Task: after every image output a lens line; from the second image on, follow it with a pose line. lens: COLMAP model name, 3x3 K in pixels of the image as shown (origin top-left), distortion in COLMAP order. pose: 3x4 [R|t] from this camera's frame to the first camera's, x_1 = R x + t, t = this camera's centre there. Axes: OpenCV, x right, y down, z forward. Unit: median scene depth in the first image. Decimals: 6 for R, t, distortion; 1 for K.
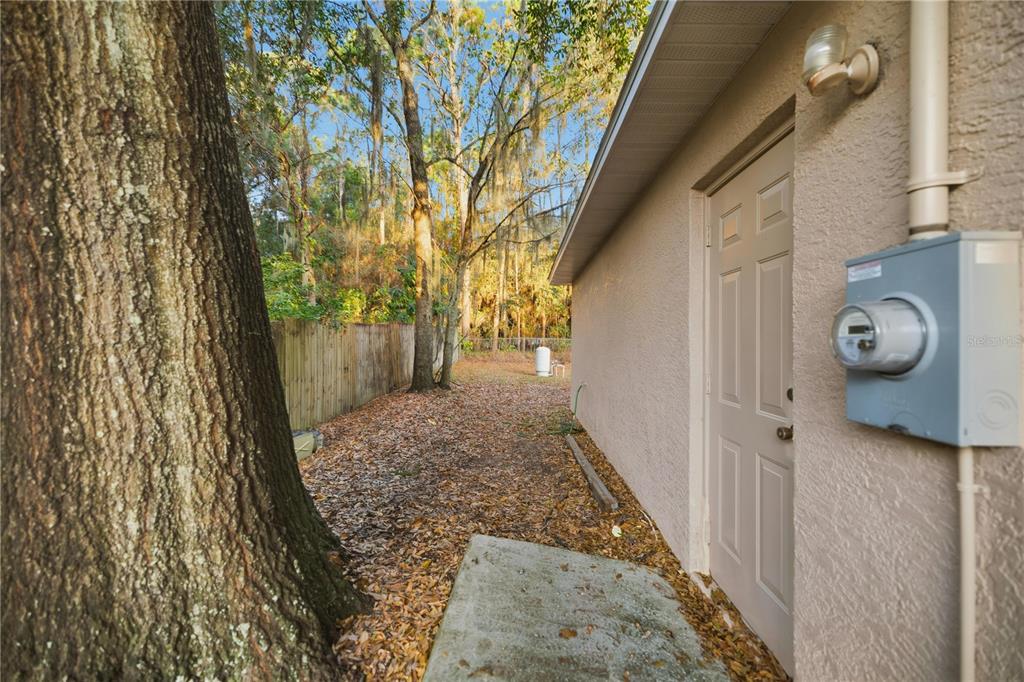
lens RADIAL K [[437.4, 0, 512.2], [0, 437.4, 343.9], [0, 0, 1]] dist [0.002760, 0.000554]
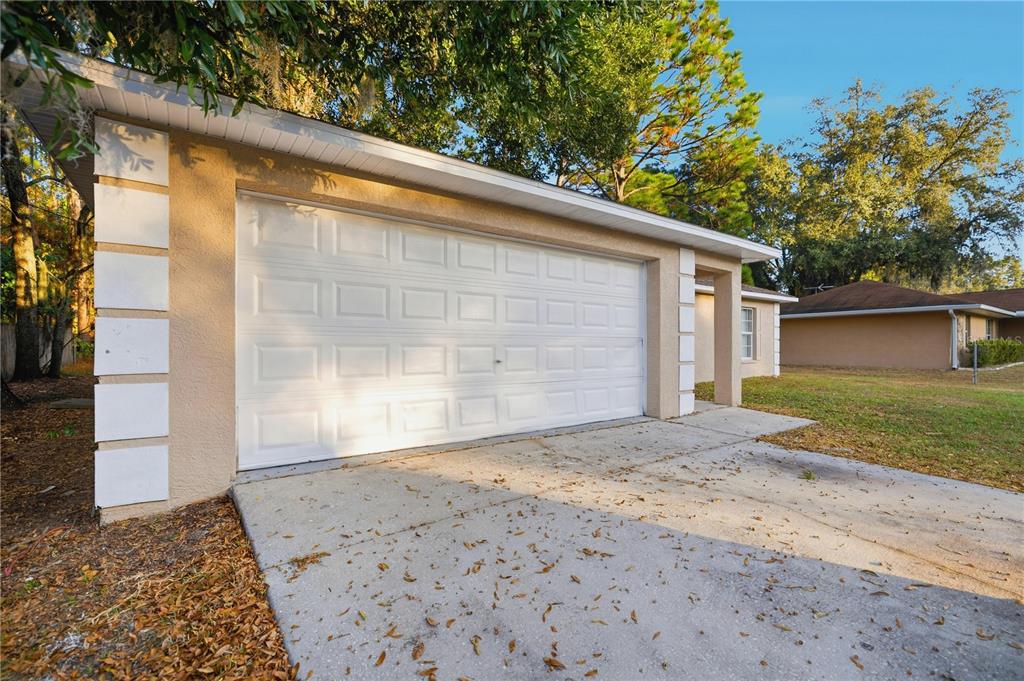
lens RADIAL K [[437.4, 0, 511.2], [0, 437.4, 342.3], [0, 0, 1]] dist [0.002760, 0.000554]
pose [[0.798324, -0.010163, 0.602142, 0.122264], [0.001532, 0.999889, 0.014845, -0.014066], [-0.602226, -0.010929, 0.798251, -0.709292]]
